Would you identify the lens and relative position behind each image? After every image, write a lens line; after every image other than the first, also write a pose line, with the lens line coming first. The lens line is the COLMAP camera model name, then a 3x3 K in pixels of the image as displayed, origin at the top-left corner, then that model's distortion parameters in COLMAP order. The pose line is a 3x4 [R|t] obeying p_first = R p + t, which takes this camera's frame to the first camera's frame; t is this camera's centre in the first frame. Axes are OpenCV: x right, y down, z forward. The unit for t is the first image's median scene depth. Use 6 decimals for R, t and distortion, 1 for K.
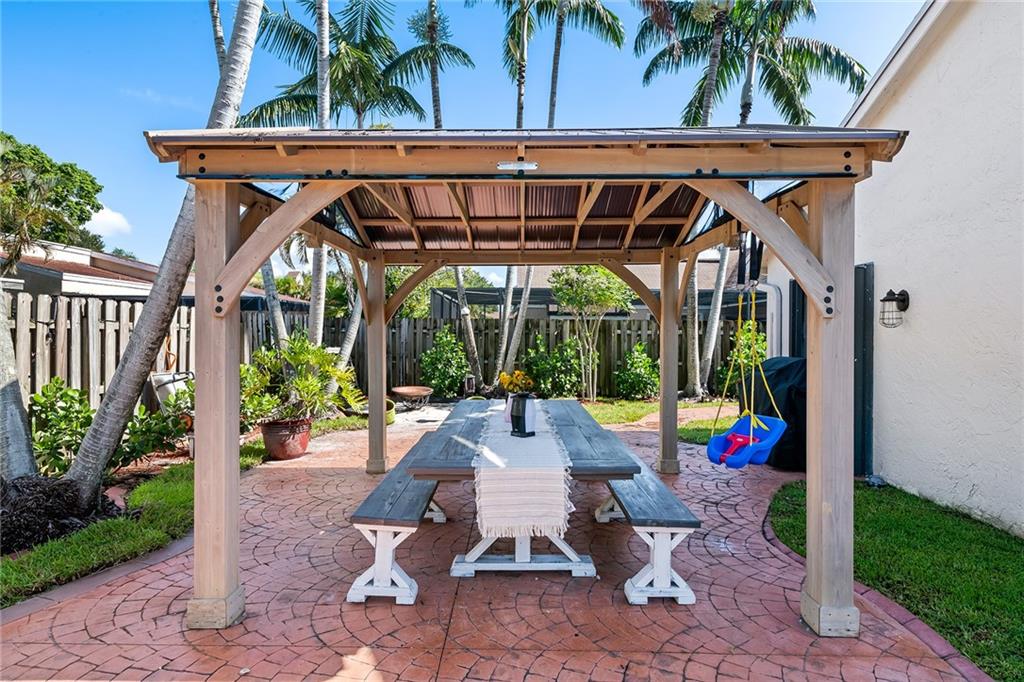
lens RADIAL K [[633.1, 0, 512.0], [0, 633.1, 341.0], [0, 0, 1]] dist [-0.003923, 0.000204]
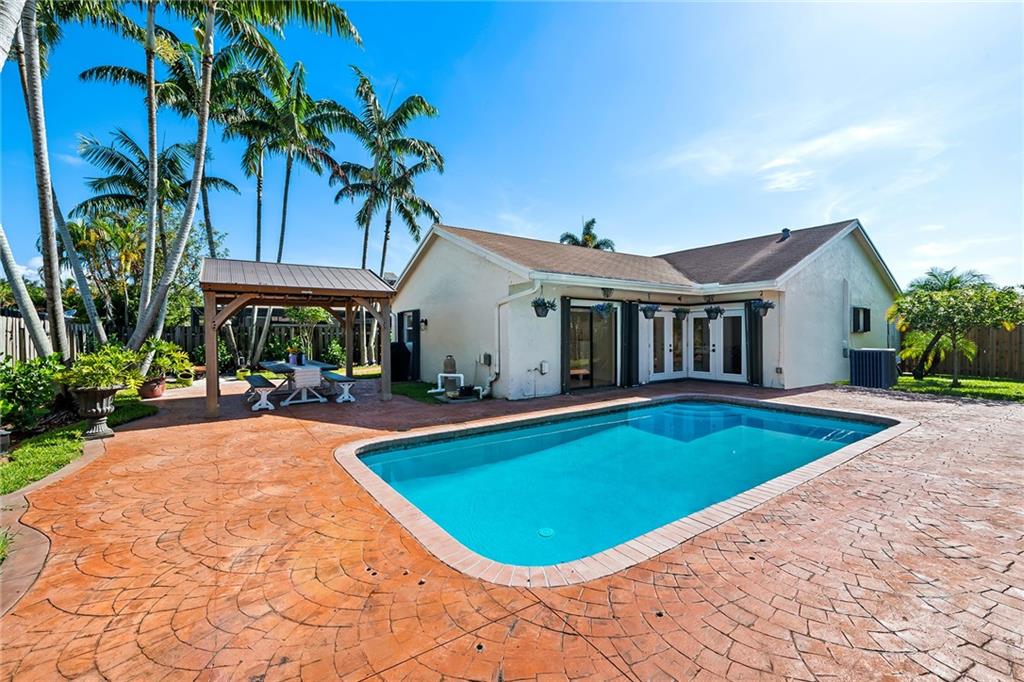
lens RADIAL K [[424.5, 0, 512.0], [0, 424.5, 341.0], [0, 0, 1]] dist [-0.003572, -0.000087]
pose [[0.825640, -0.019902, 0.563846, -0.083004], [0.017364, 0.999801, 0.009864, 0.005690], [-0.563930, 0.001646, 0.825821, -0.371907]]
